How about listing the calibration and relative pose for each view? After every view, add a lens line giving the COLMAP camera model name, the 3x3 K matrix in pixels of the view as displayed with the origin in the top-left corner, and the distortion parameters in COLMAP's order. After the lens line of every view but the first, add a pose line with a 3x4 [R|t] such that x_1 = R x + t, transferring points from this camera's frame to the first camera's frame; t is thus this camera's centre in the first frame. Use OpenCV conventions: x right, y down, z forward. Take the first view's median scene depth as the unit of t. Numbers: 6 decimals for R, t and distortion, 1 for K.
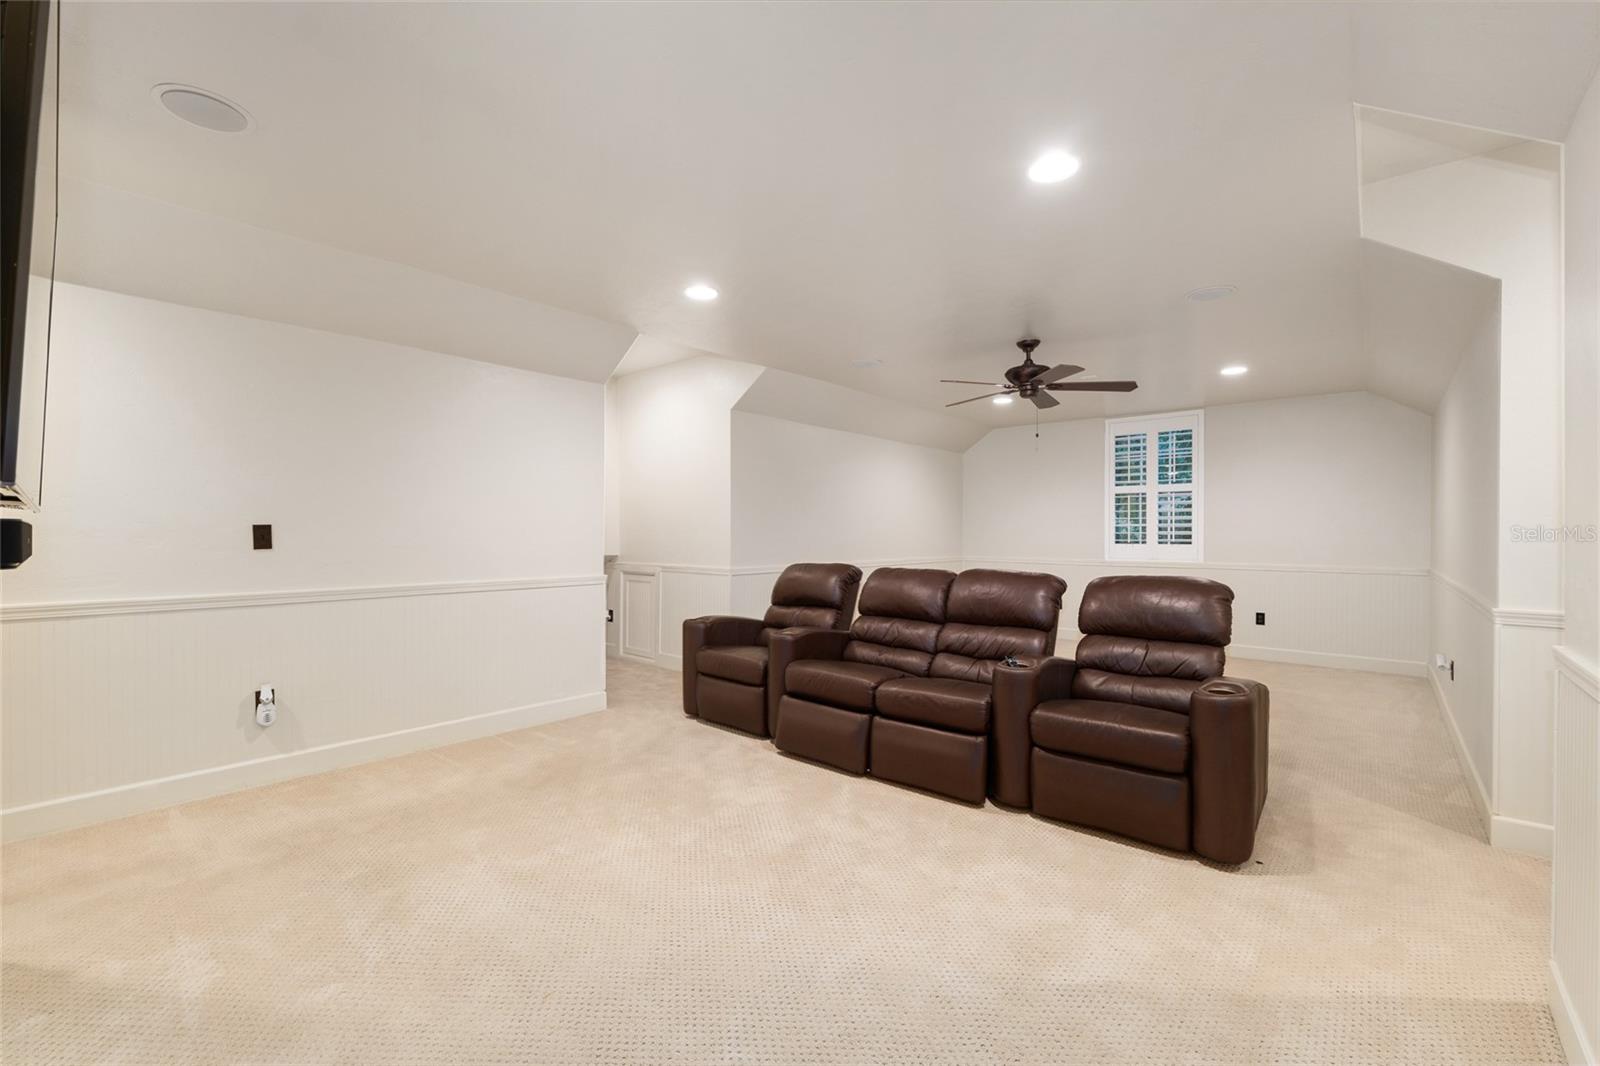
lens RADIAL K [[659.2, 0, 795.5], [0, 659.2, 536.1], [0, 0, 1]] dist [-0.008891, 0.000268]
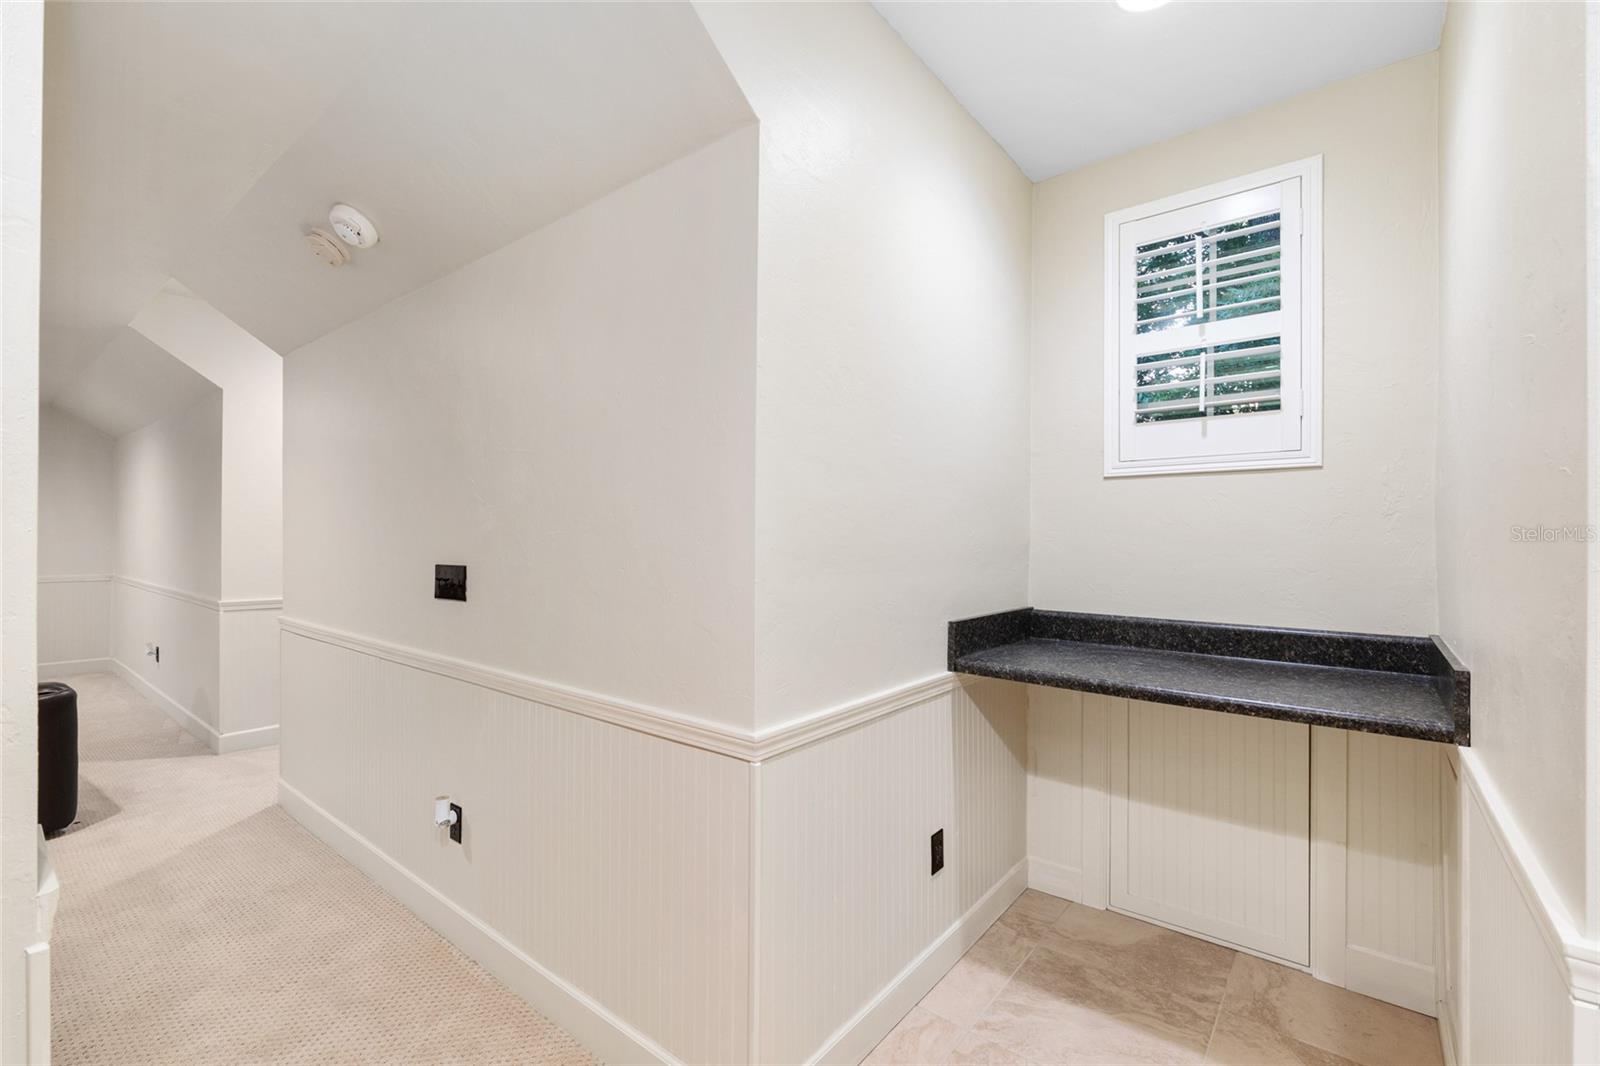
lens RADIAL K [[679.3, 0, 798.2], [0, 679.3, 538.3], [0, 0, 1]] dist [-0.011665, 0.000225]
pose [[-0.052125, -0.005054, 0.998628, -0.589080], [-0.001201, 0.999987, 0.004999, -0.047252], [-0.998640, -0.000939, -0.052130, -0.281761]]
